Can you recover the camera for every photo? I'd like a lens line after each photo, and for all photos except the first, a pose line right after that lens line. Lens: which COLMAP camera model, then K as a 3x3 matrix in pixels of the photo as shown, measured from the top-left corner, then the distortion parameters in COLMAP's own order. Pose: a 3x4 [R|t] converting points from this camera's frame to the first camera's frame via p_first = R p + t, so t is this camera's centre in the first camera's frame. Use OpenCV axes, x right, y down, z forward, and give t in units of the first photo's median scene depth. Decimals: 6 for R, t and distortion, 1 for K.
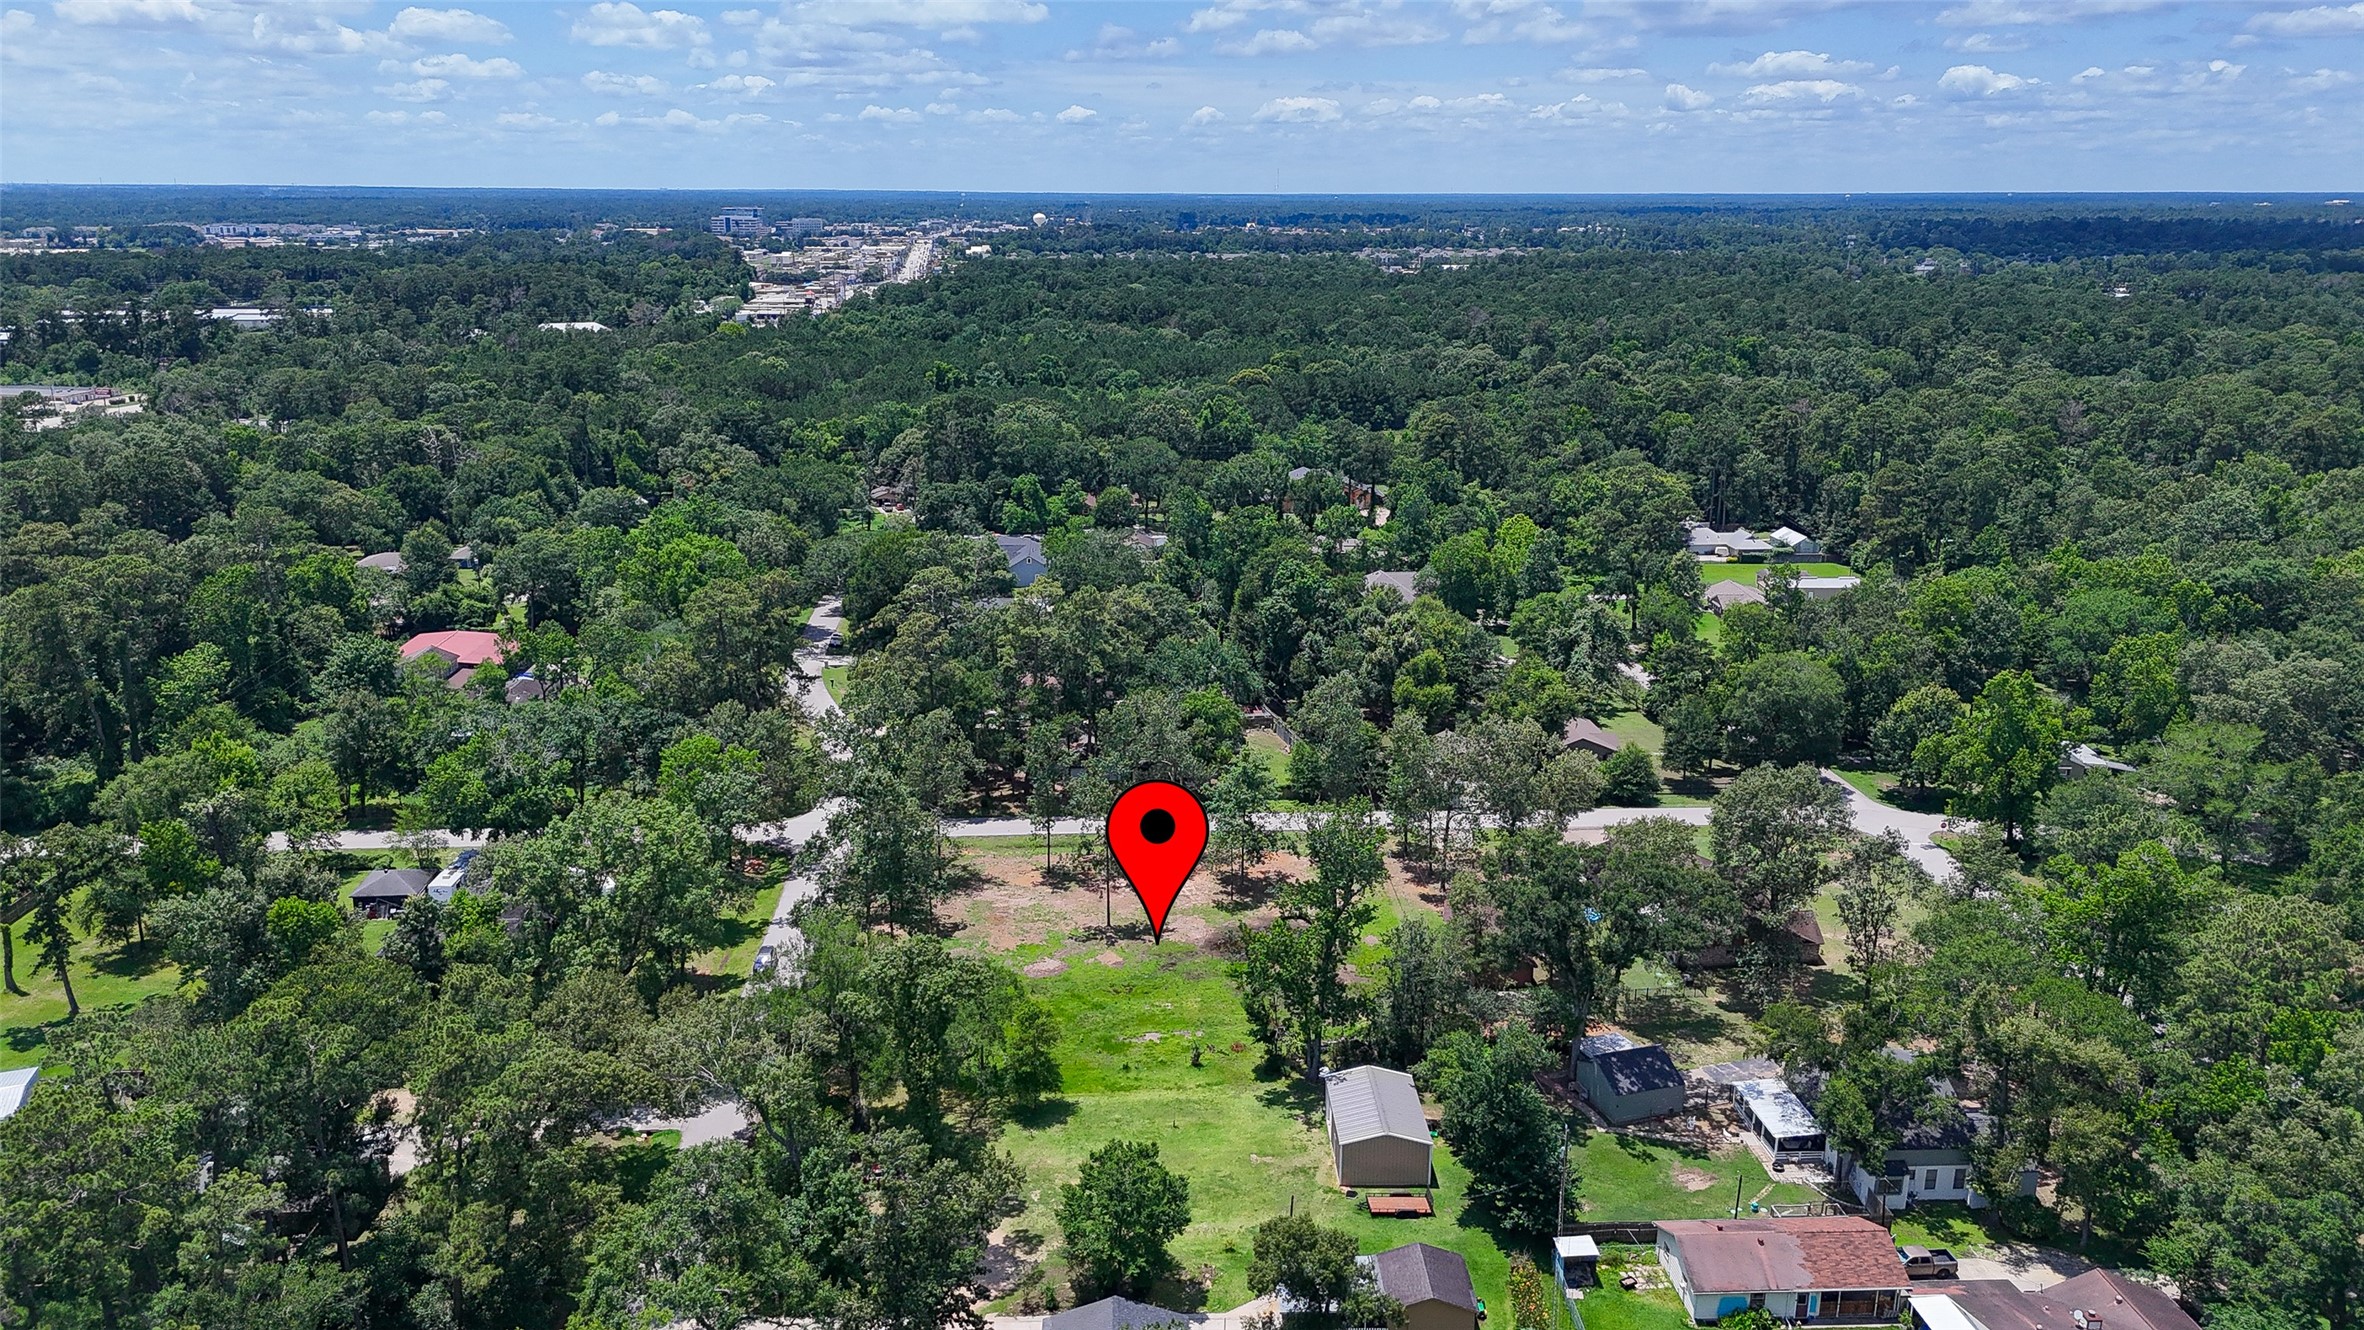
lens RADIAL K [[1715.5, 0, 1186.2], [0, 1715.5, 740.8], [0, 0, 1]] dist [0.082217, -0.086803]
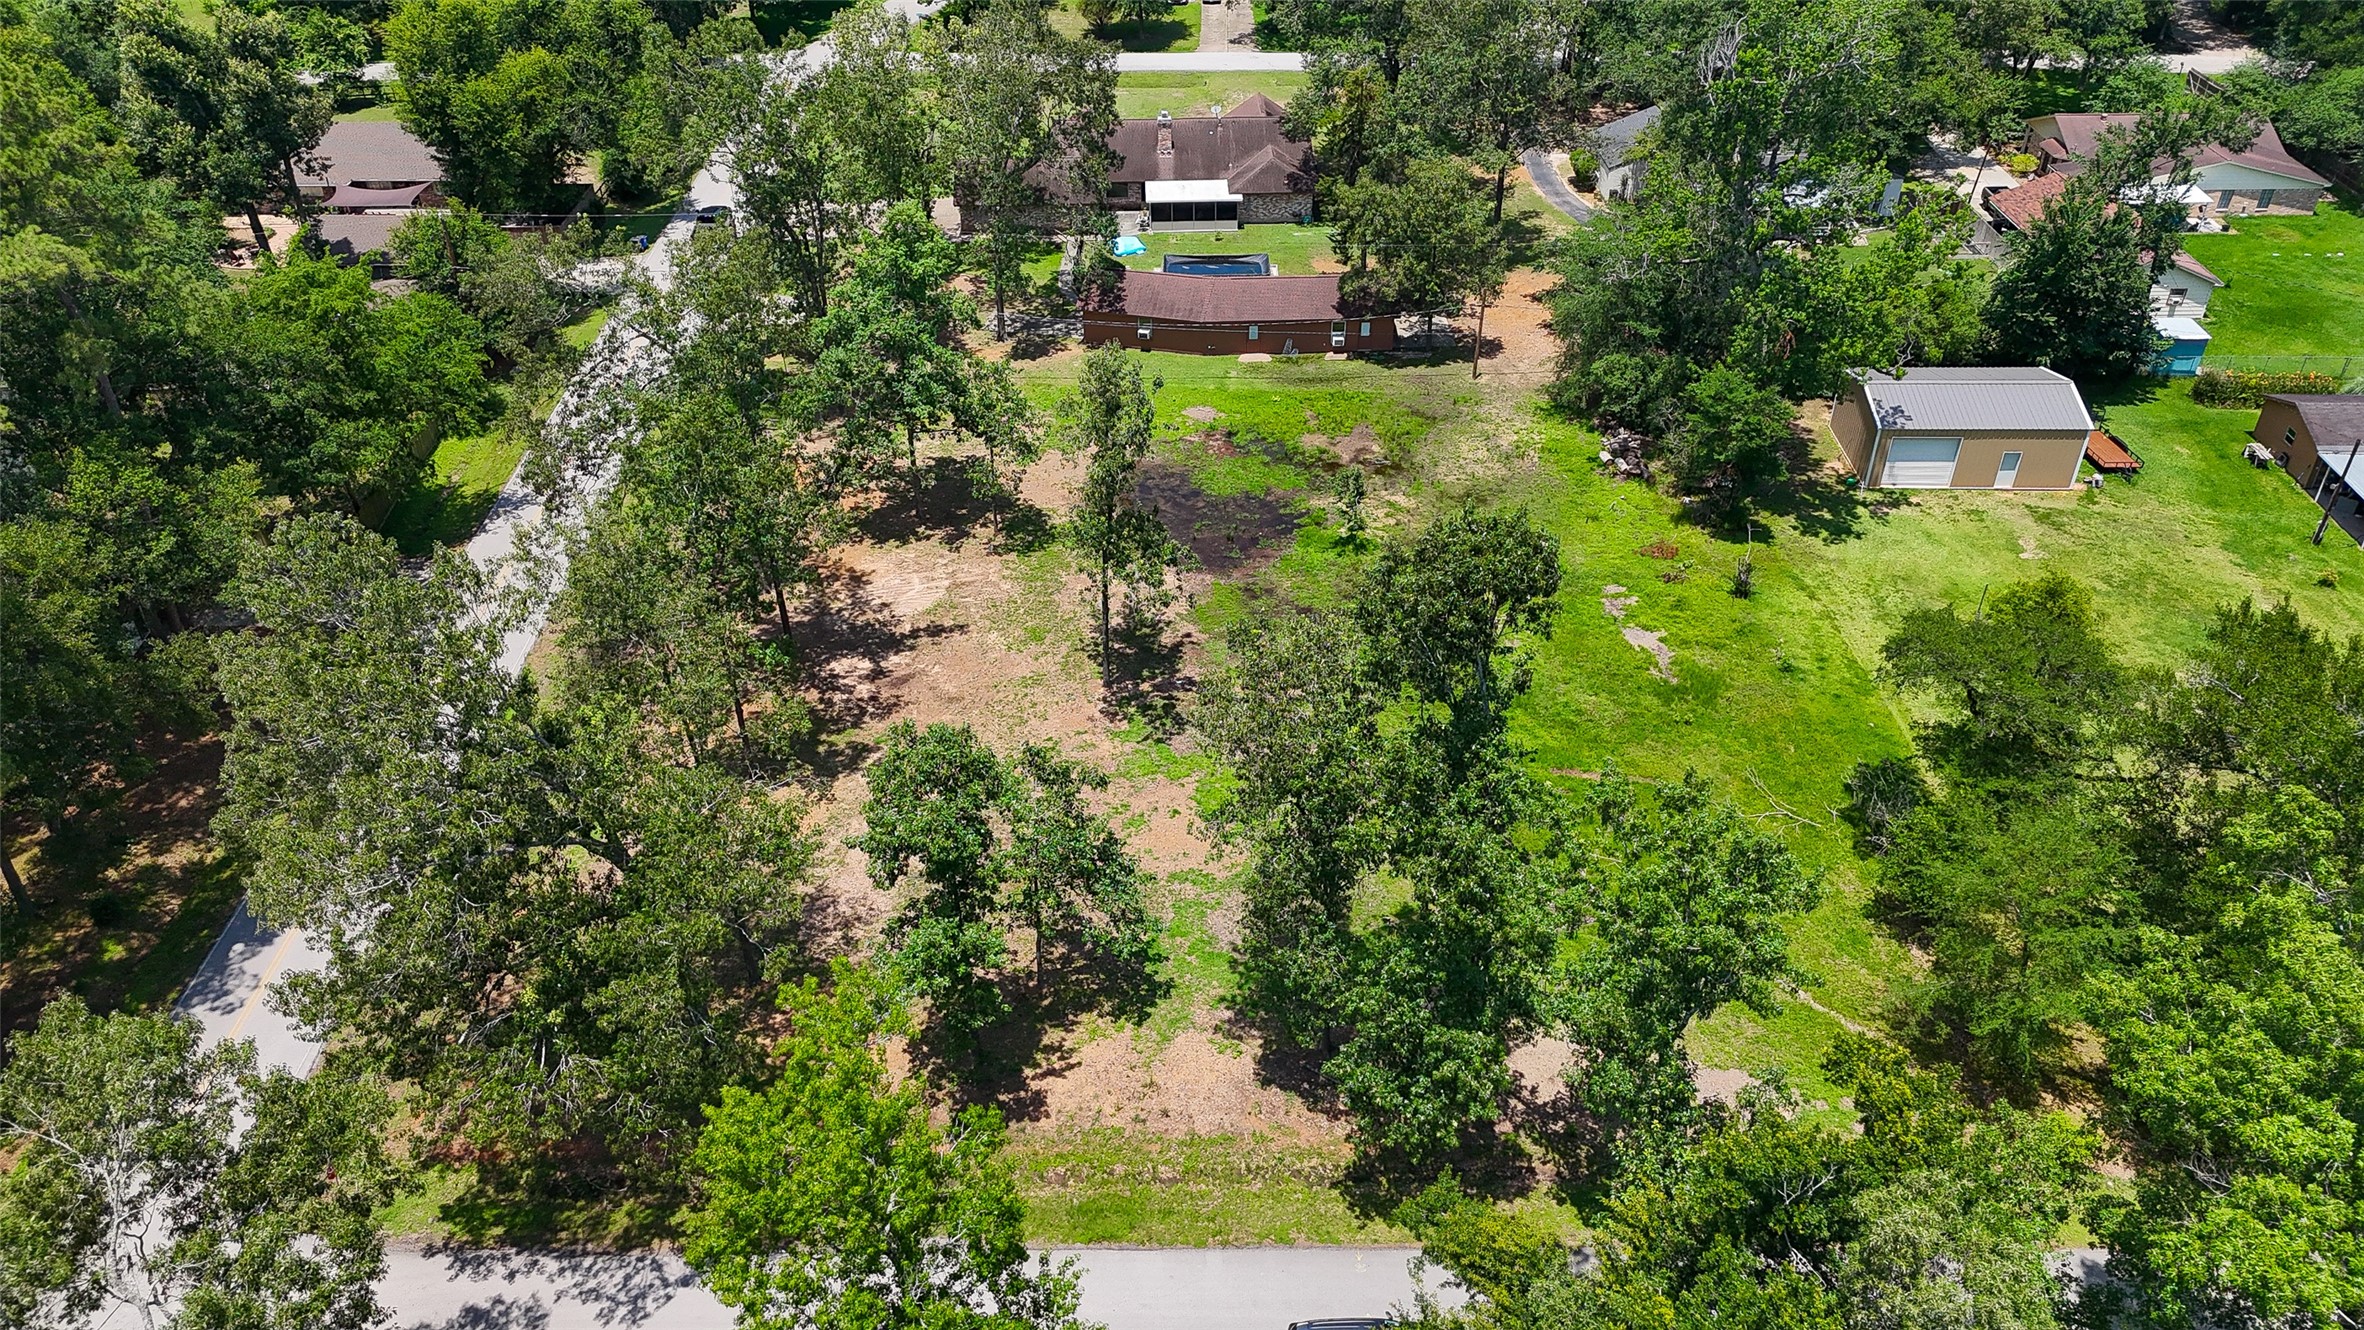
lens RADIAL K [[1742.0, 0, 1182.0], [0, 1742.0, 665.0], [0, 0, 1]] dist [0.096282, -0.104714]
pose [[0.061401, -0.577529, 0.814058, -0.373653], [0.312417, 0.785734, 0.533870, -0.115469], [-0.947959, 0.221546, 0.228674, 0.832553]]
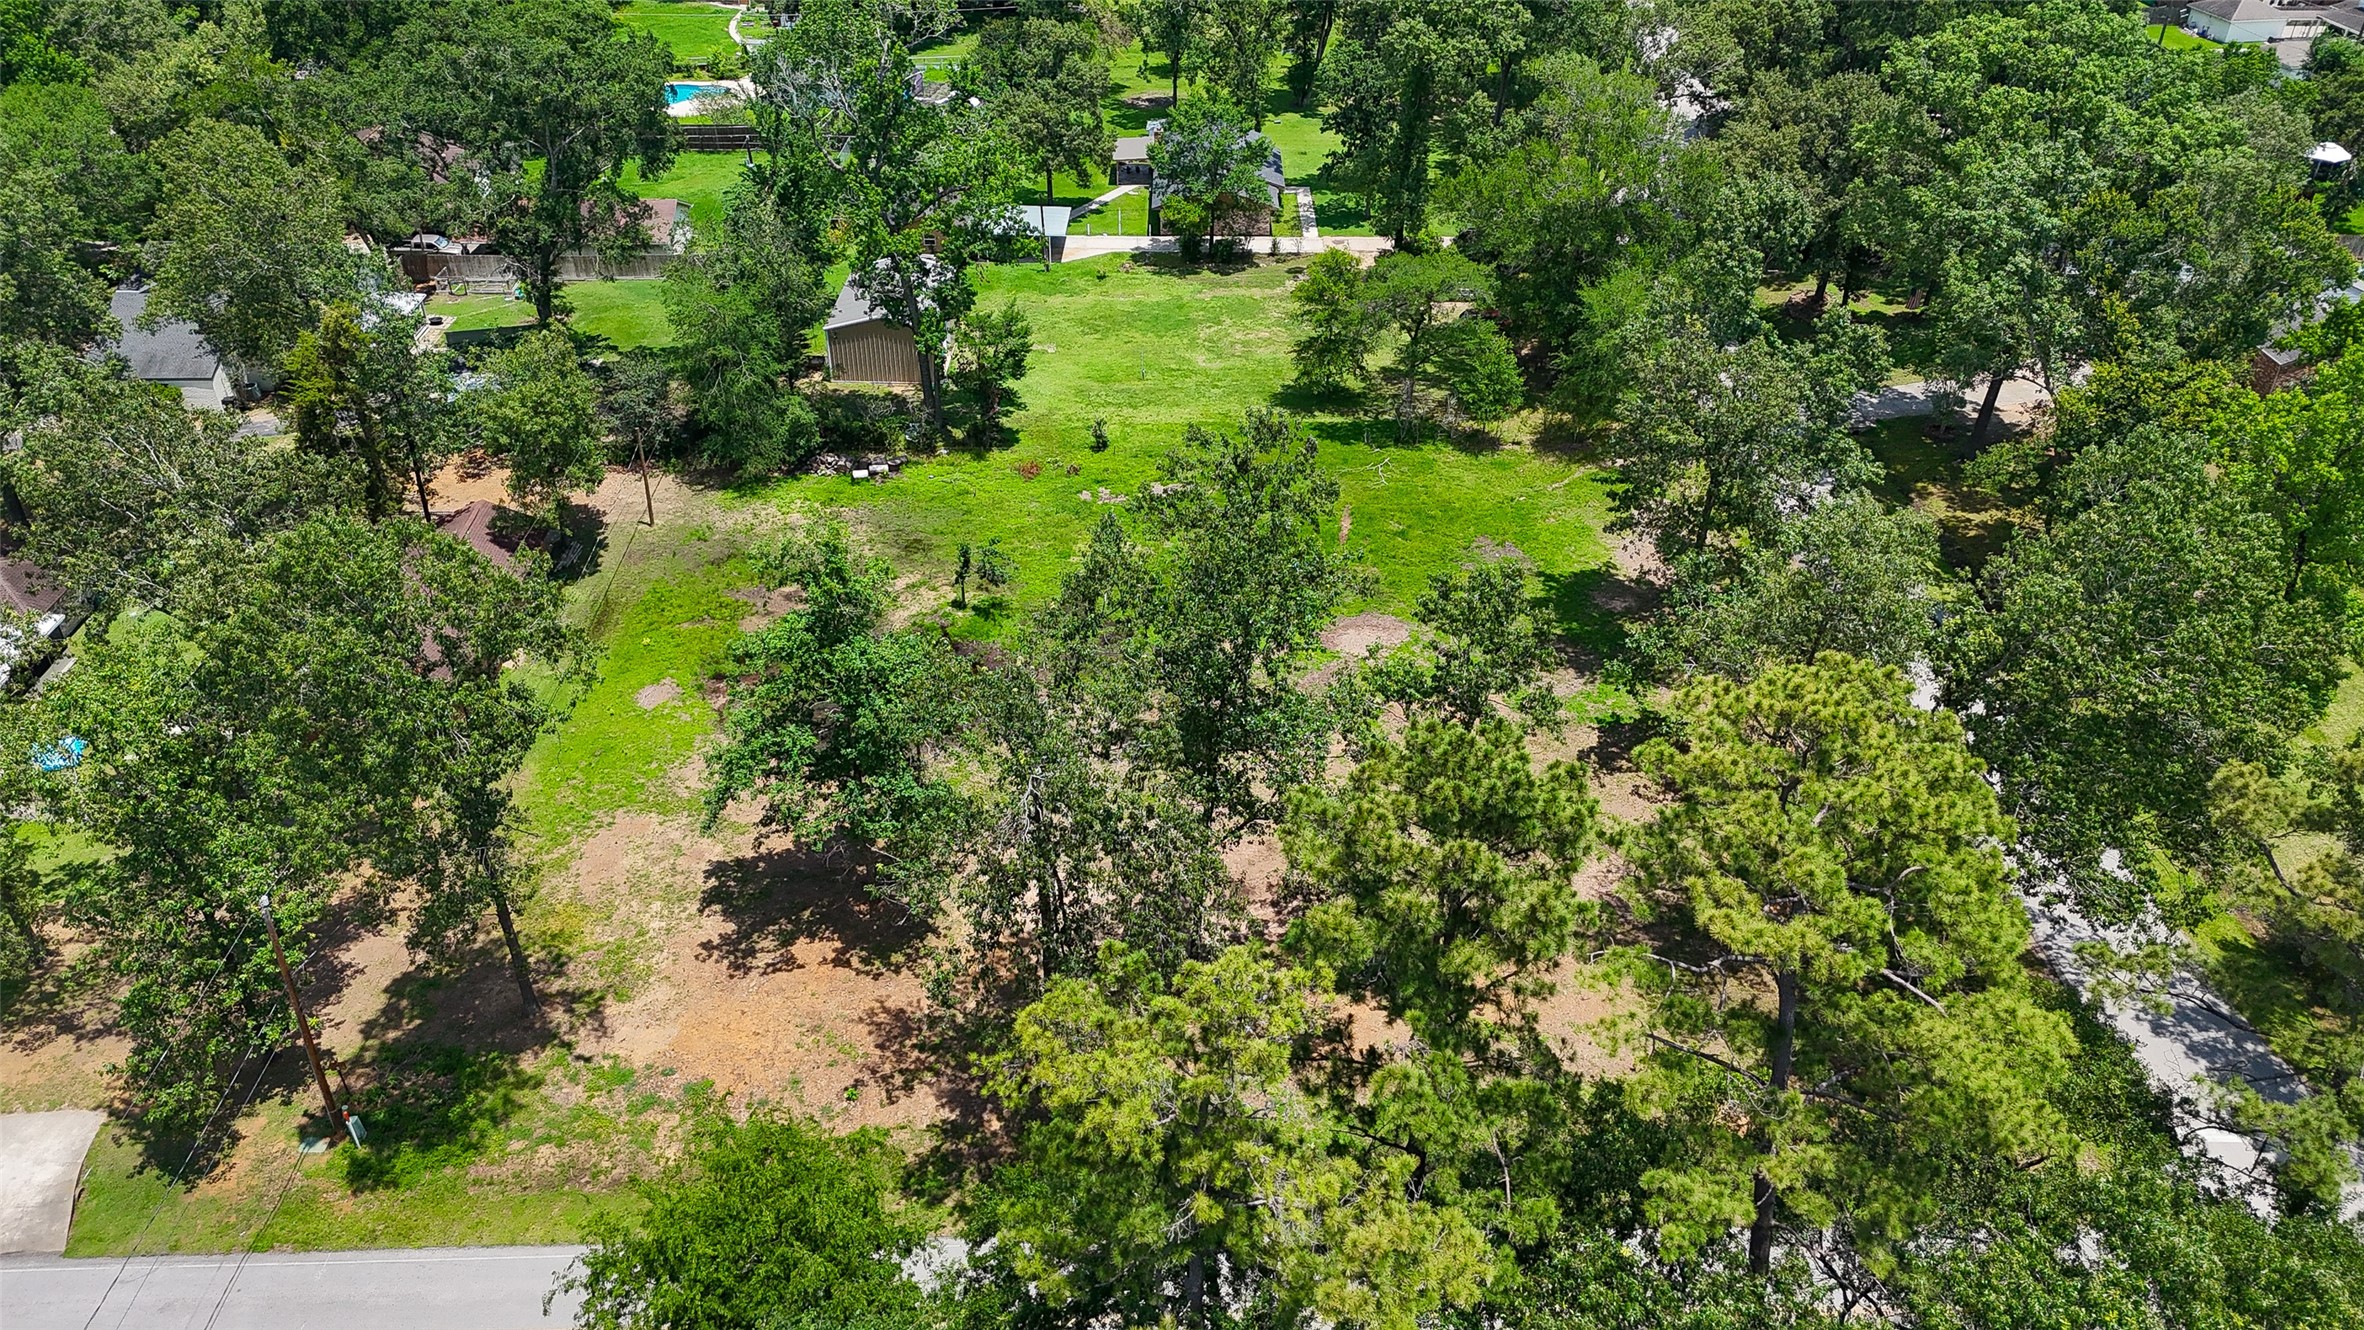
lens RADIAL K [[1722.9, 0, 1178.7], [0, 1722.9, 676.8], [0, 0, 1]] dist [0.100988, -0.101496]
pose [[-0.998675, -0.038351, 0.034326, -0.040826], [0.003164, 0.619912, 0.784665, -0.226212], [-0.051371, 0.783734, -0.618969, 1.182893]]
